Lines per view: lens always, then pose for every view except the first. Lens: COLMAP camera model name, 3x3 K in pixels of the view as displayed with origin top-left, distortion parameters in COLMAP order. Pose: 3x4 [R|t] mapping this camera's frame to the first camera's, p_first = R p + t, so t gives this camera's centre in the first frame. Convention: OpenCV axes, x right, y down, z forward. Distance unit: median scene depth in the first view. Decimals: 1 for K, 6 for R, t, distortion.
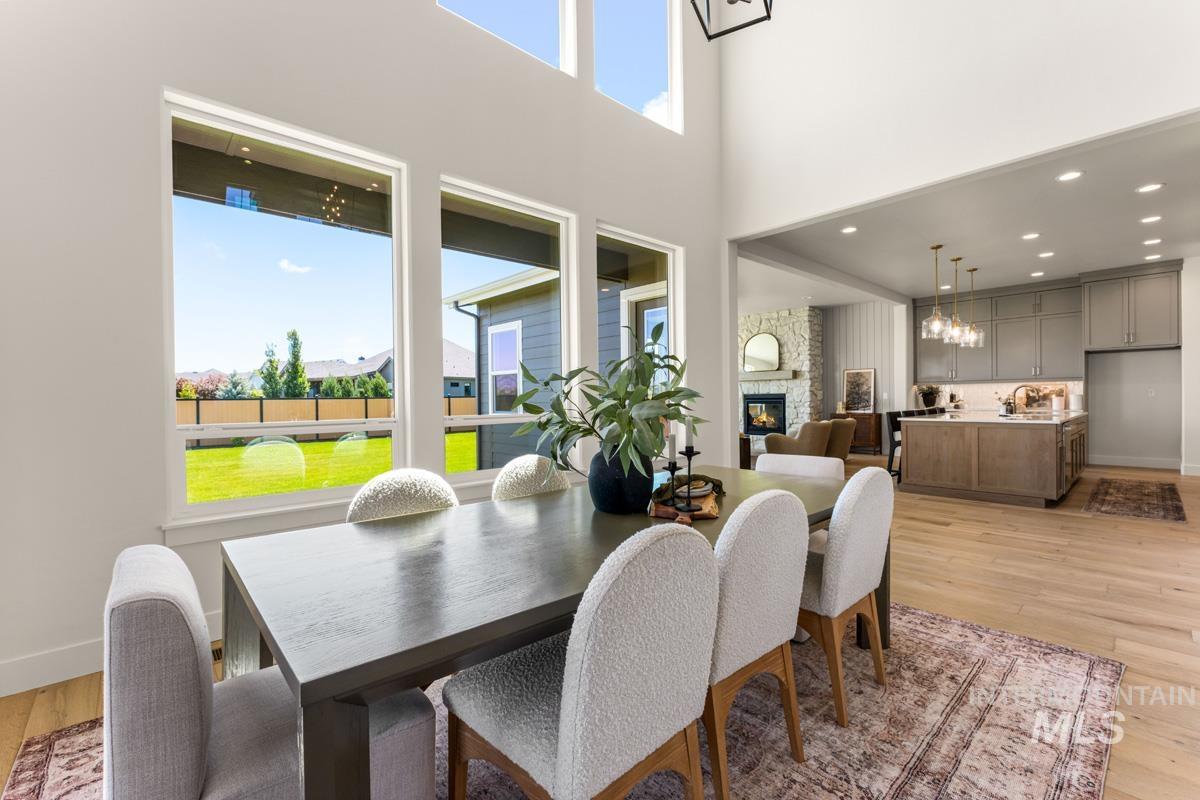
lens RADIAL K [[509.5, 0, 596.7], [0, 509.5, 398.8], [0, 0, 1]] dist [0.006032, -0.000689]
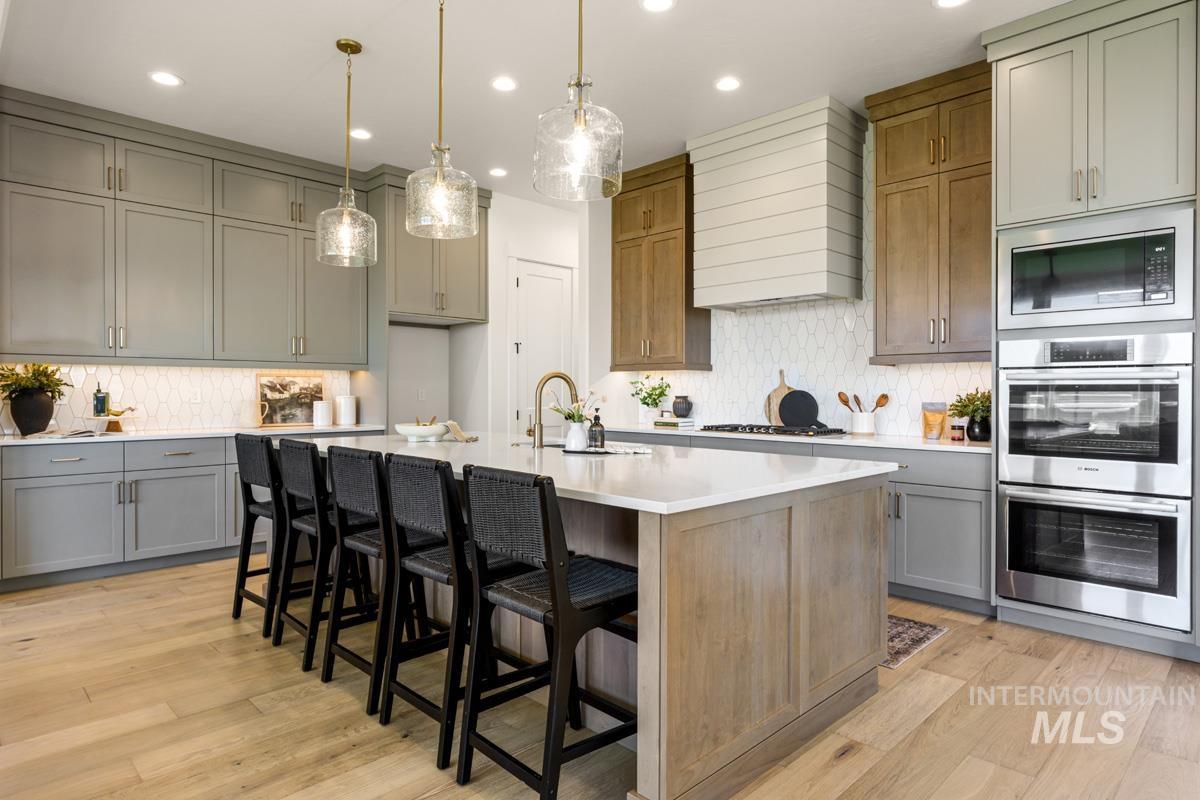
lens RADIAL K [[675.4, 0, 604.5], [0, 675.4, 392.3], [0, 0, 1]] dist [-0.002899, -0.002009]
pose [[-0.045253, 0.014908, 0.998864, 0.203492], [0.001146, 0.999889, -0.014871, -0.001783], [-0.998975, 0.000472, -0.045265, 0.669455]]
